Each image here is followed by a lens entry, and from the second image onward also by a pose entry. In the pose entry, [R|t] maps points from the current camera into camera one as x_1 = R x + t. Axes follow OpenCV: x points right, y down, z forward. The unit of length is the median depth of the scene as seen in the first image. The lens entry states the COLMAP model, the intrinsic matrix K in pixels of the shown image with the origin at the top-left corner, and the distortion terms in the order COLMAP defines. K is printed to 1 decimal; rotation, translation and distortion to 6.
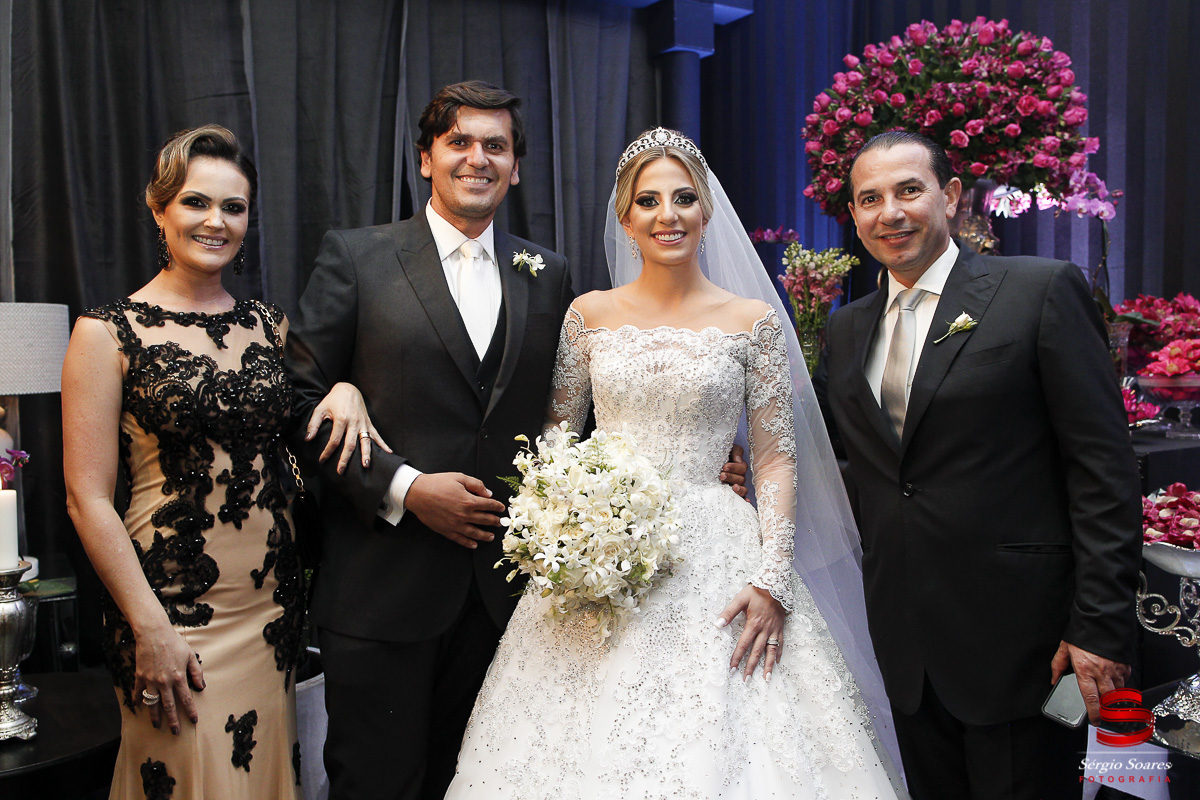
lens RADIAL K [[1068.4, 0, 595.7], [0, 1068.4, 403.2], [0, 0, 1]] dist [-0.053892, 0.050812]
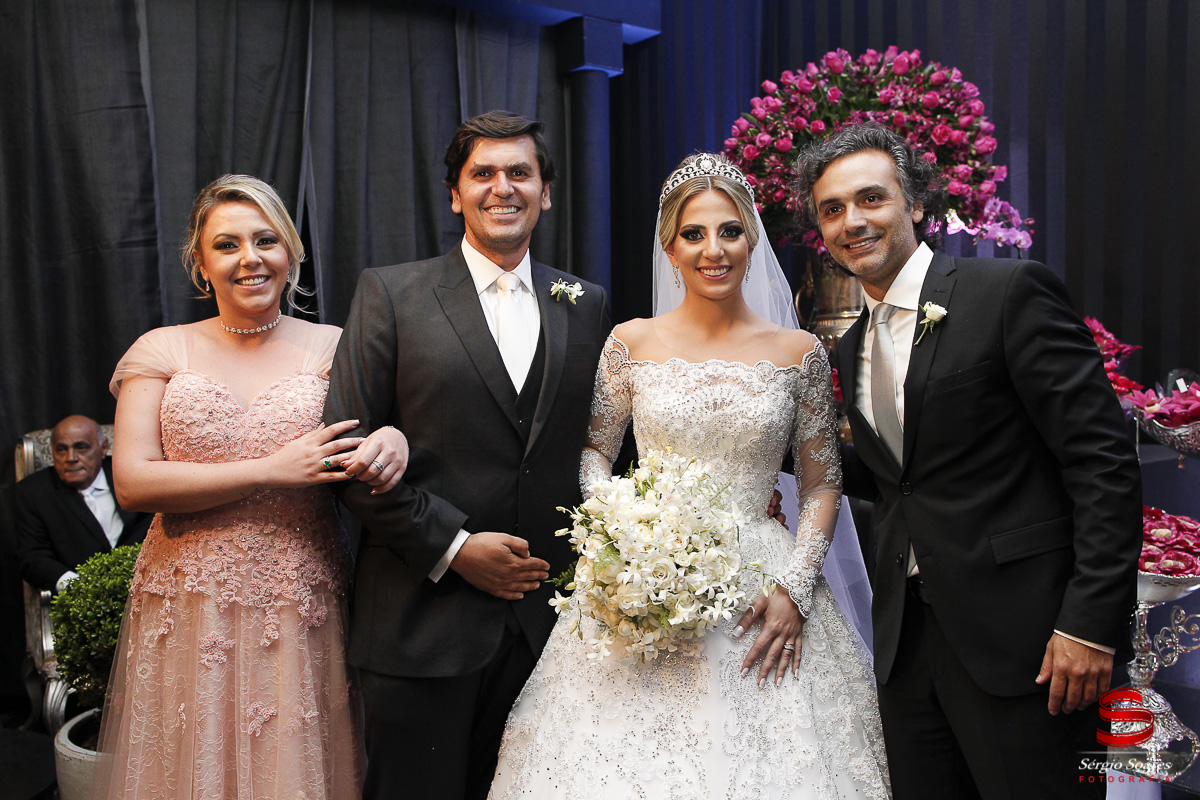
lens RADIAL K [[1068.4, 0, 601.5], [0, 1068.4, 402.9], [0, 0, 1]] dist [-0.053892, 0.050812]
pose [[0.994007, -0.010660, 0.108795, -0.033153], [0.011729, 0.999889, -0.009187, -0.014560], [-0.108685, 0.010408, 0.994022, 0.014175]]
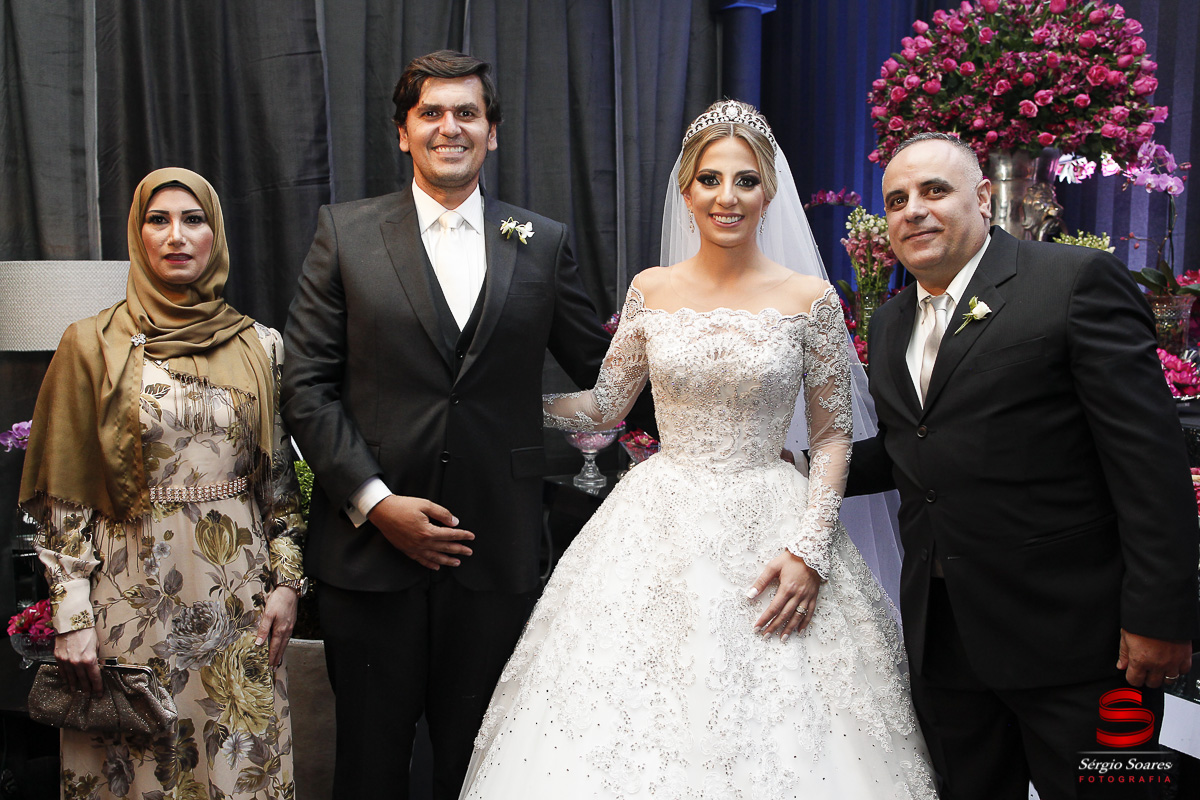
lens RADIAL K [[1068.4, 0, 595.1], [0, 1068.4, 404.1], [0, 0, 1]] dist [-0.053892, 0.050812]
pose [[0.999291, 0.014902, -0.034579, -0.029186], [-0.012959, 0.998360, 0.055757, -0.017746], [0.035354, -0.055270, 0.997845, -0.035652]]
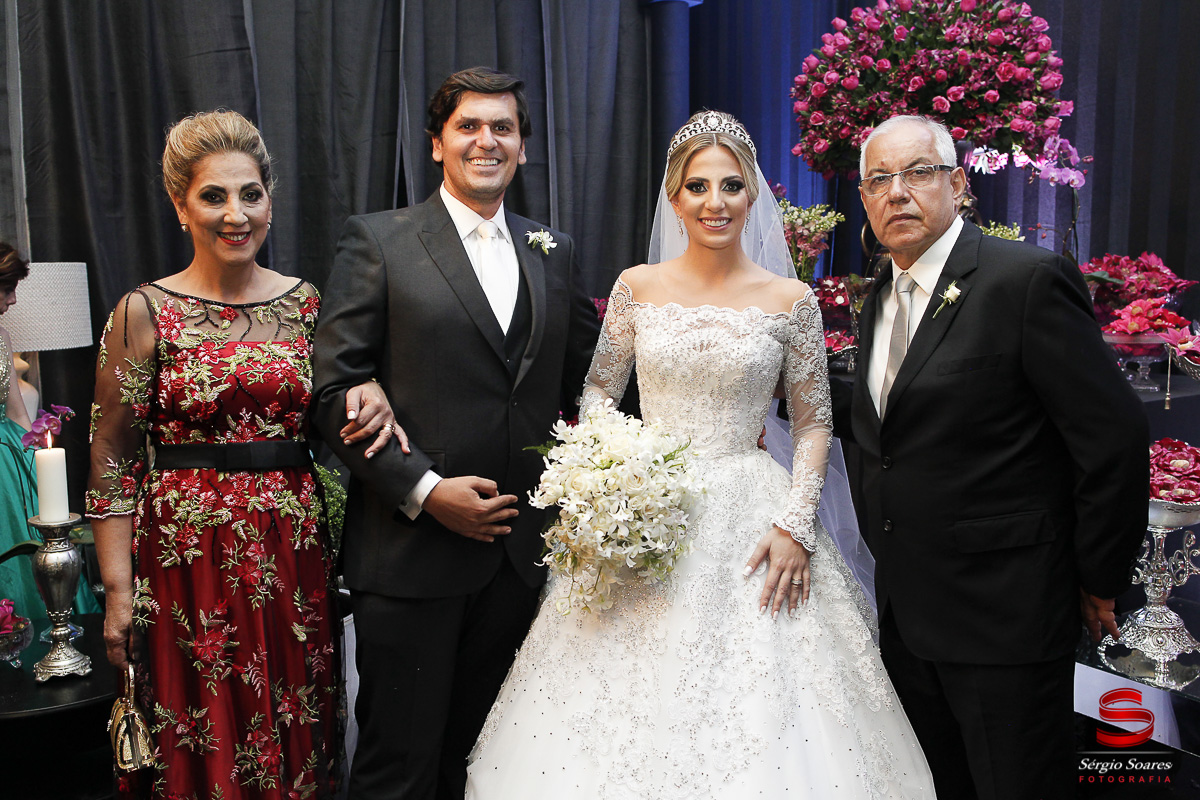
lens RADIAL K [[1068.4, 0, 596.6], [0, 1068.4, 404.8], [0, 0, 1]] dist [-0.053892, 0.050812]
pose [[0.999784, -0.005337, 0.020094, -0.020348], [0.003937, 0.997604, 0.069072, -0.024428], [-0.020415, -0.068978, 0.997409, -0.059117]]
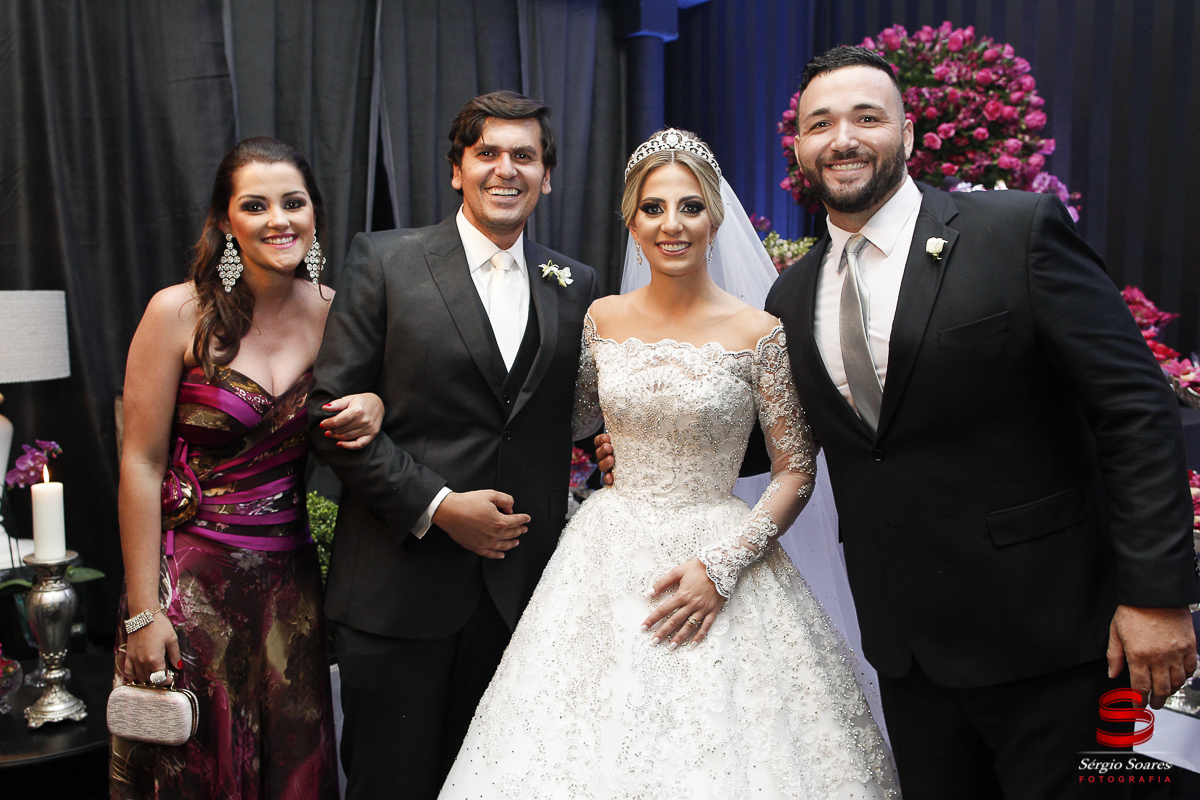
lens RADIAL K [[1068.4, 0, 599.8], [0, 1068.4, 405.1], [0, 0, 1]] dist [-0.053892, 0.050812]
pose [[0.996781, -0.005933, 0.079947, -0.075572], [0.002781, 0.999216, 0.039482, -0.023864], [-0.080119, -0.039133, 0.996017, -0.051253]]
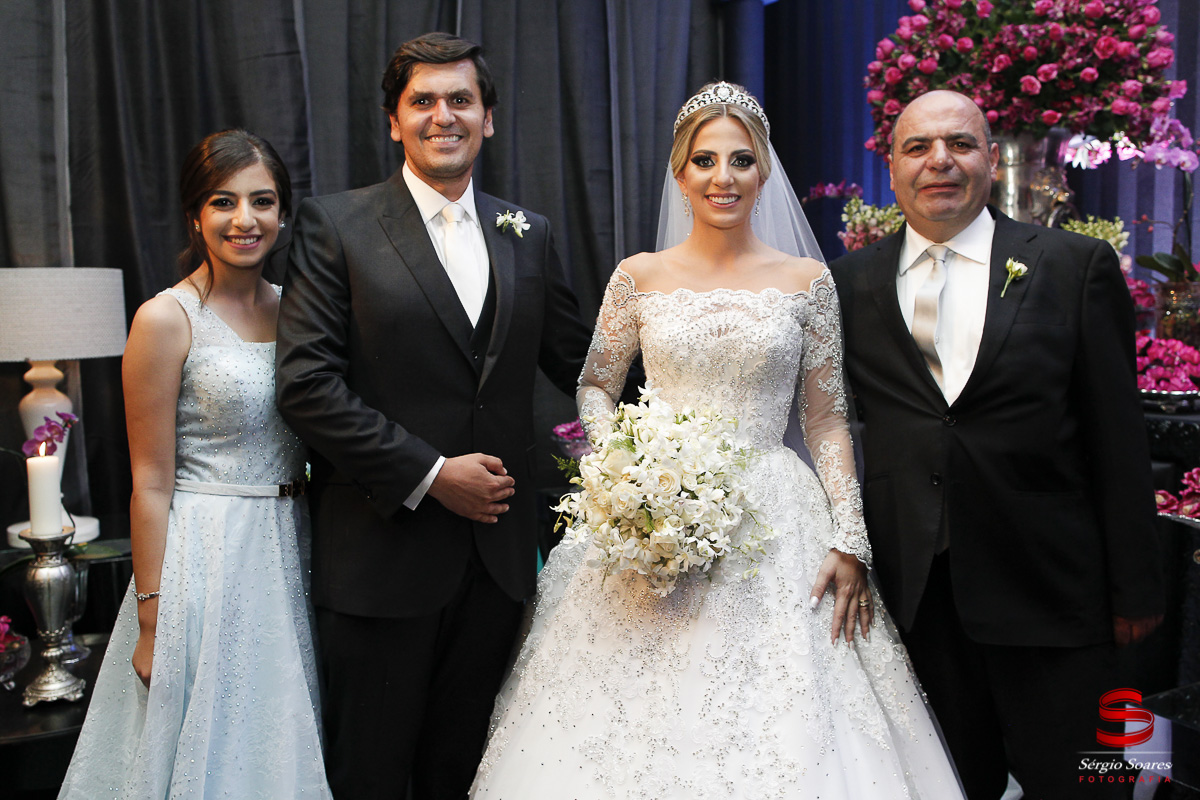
lens RADIAL K [[1068.4, 0, 598.6], [0, 1068.4, 400.7], [0, 0, 1]] dist [-0.053892, 0.050812]
pose [[0.997070, 0.001606, -0.076481, 0.033259], [0.001622, 0.999111, 0.042129, -0.010788], [0.076480, -0.042129, 0.996181, 0.028235]]
